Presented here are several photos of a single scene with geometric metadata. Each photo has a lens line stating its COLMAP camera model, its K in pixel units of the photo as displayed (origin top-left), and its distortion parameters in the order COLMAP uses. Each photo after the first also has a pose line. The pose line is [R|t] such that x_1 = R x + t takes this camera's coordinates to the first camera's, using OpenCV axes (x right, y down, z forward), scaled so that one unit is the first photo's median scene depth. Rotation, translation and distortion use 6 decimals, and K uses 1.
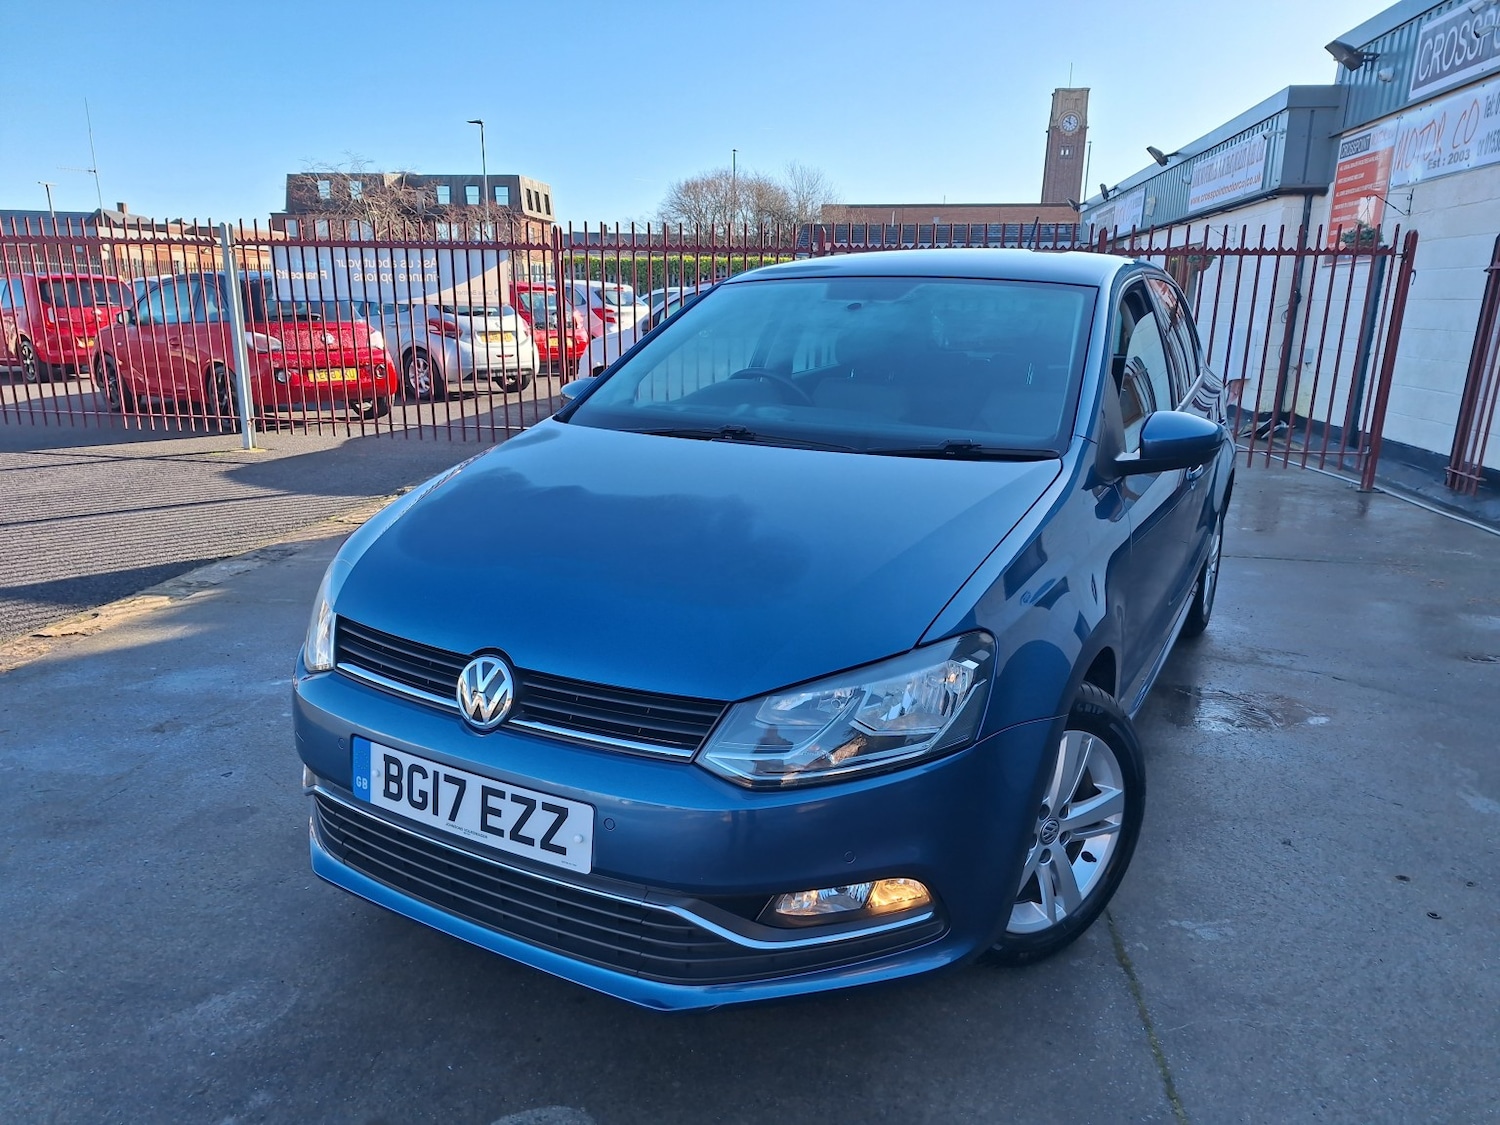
lens RADIAL K [[1060.1, 0, 752.2], [0, 1060.1, 576.2], [0, 0, 1]] dist [0.052494, -0.042732]
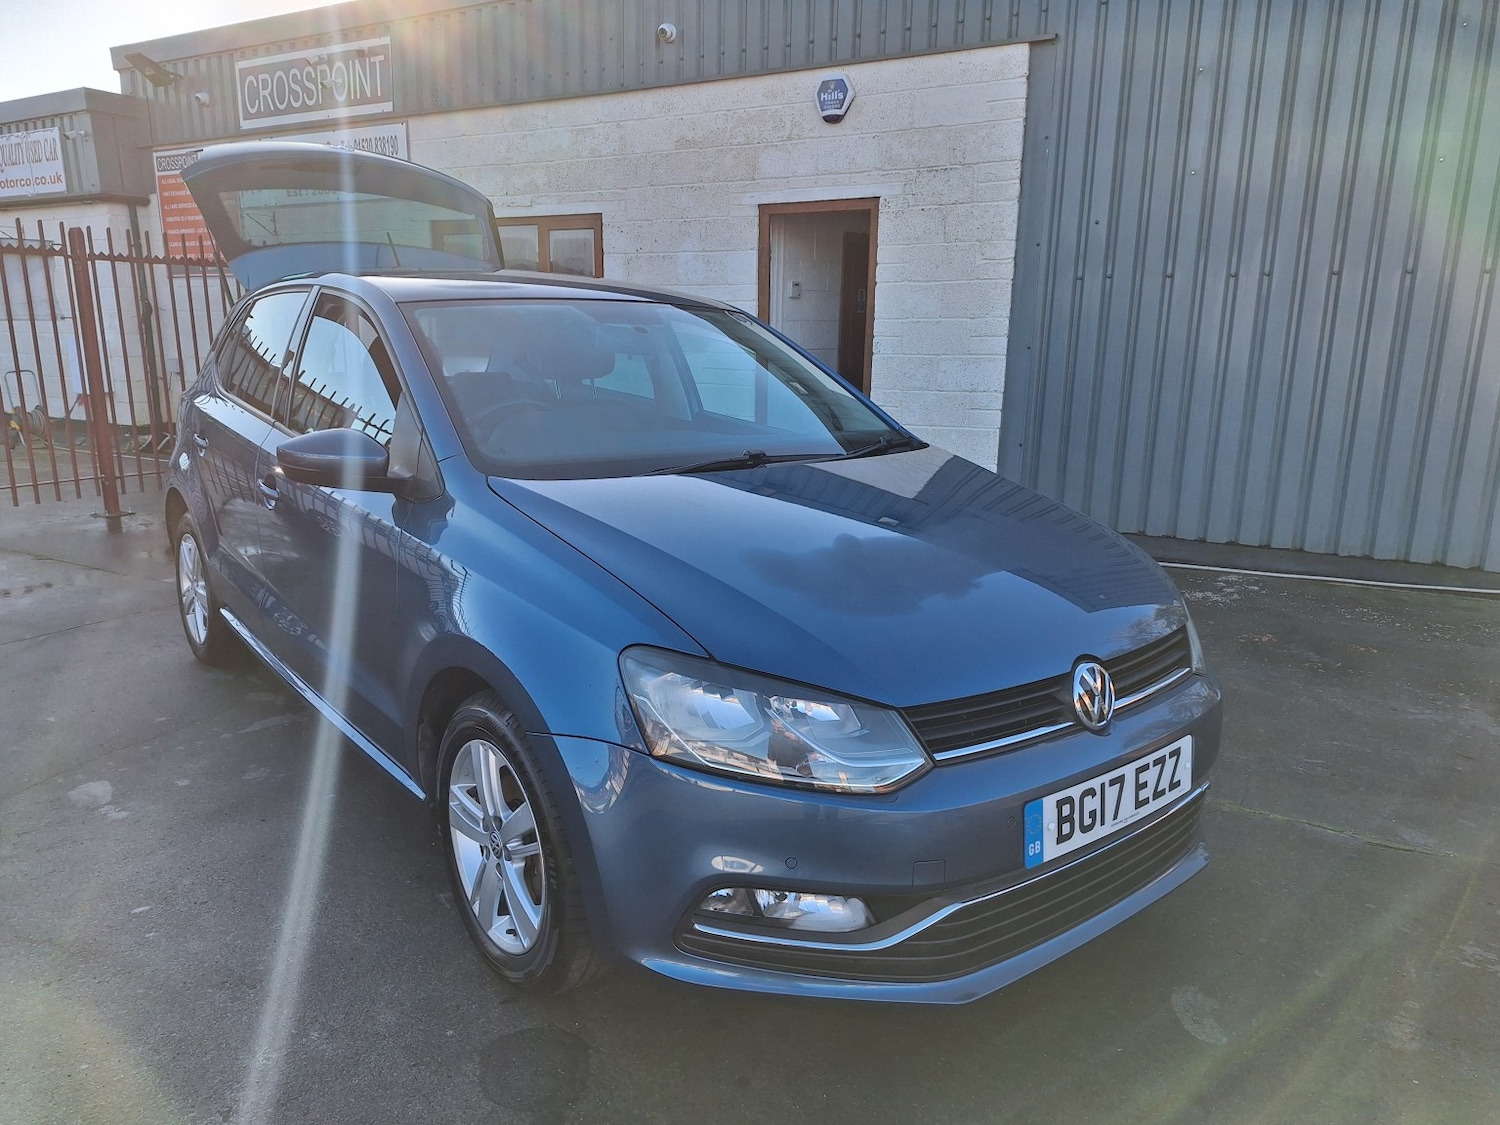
lens RADIAL K [[1056.2, 0, 745.0], [0, 1056.2, 558.9], [0, 0, 1]] dist [0.060468, -0.052099]
pose [[0.376712, -0.208809, 0.902489, -0.760908], [0.226693, 0.965420, 0.128745, -0.139106], [-0.898164, 0.156088, 0.411021, 0.489856]]
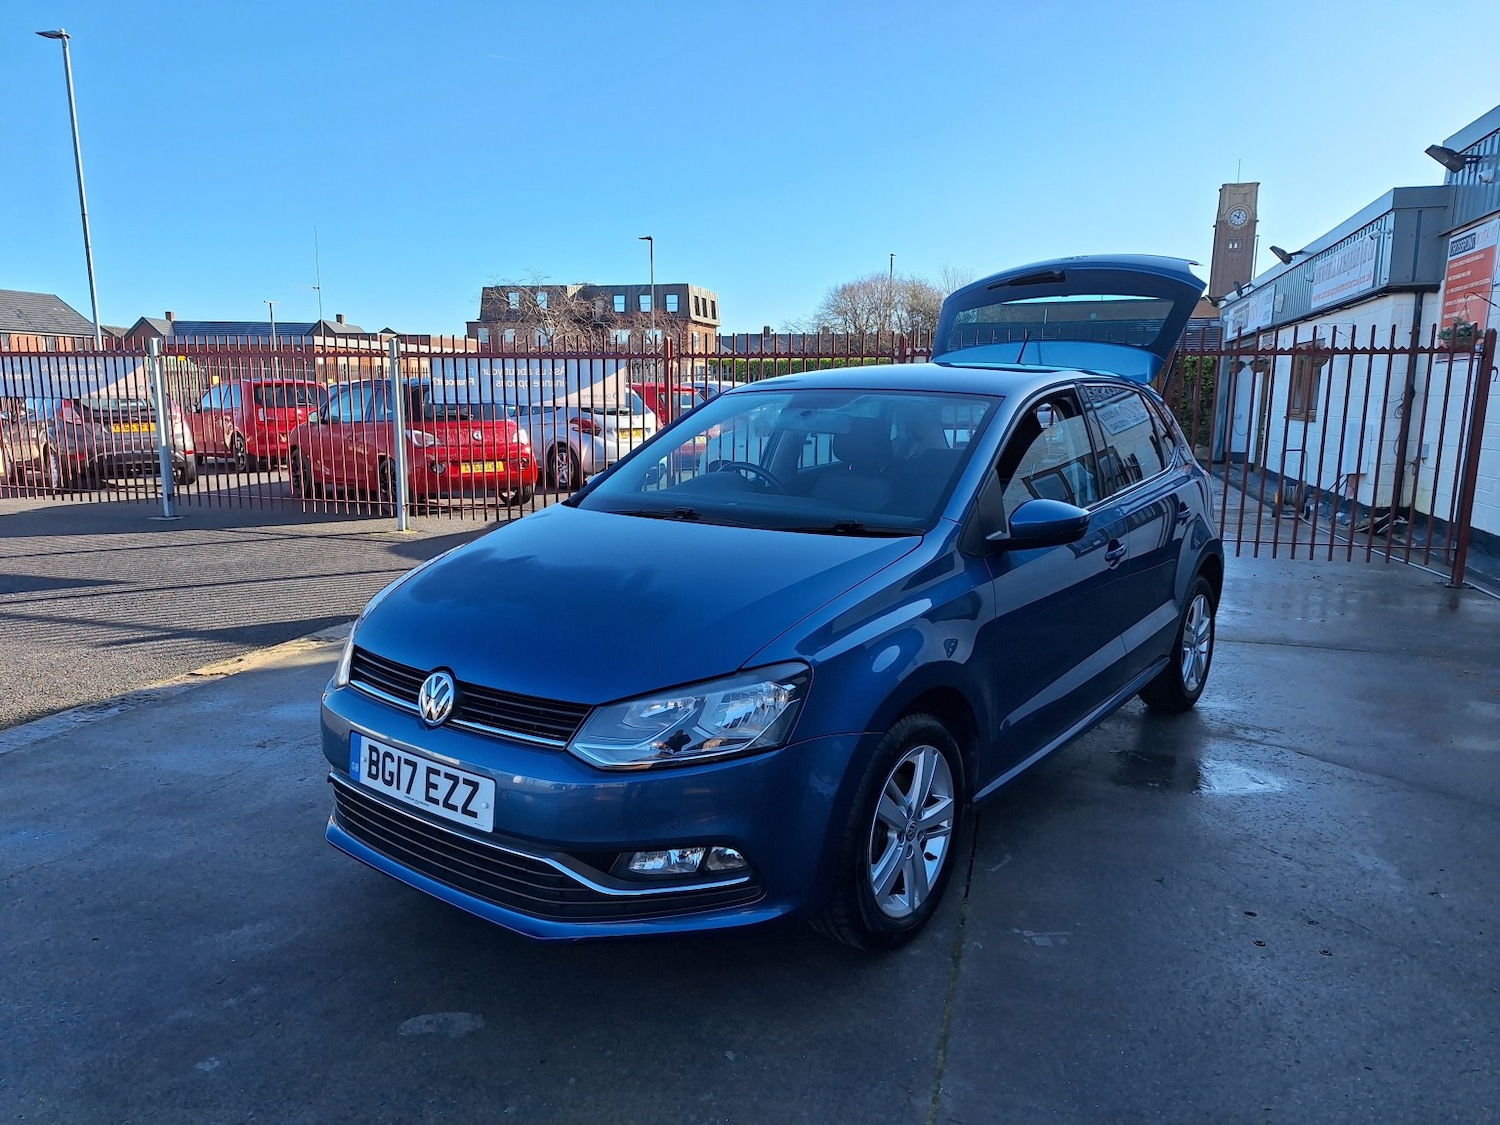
lens RADIAL K [[1056.2, 0, 754.6], [0, 1056.2, 571.2], [0, 0, 1]] dist [0.060468, -0.052099]
pose [[0.988820, 0.018126, -0.148011, 0.200585], [-0.031177, 0.995778, -0.086338, 0.029229], [0.145822, 0.089988, 0.985210, -0.169223]]
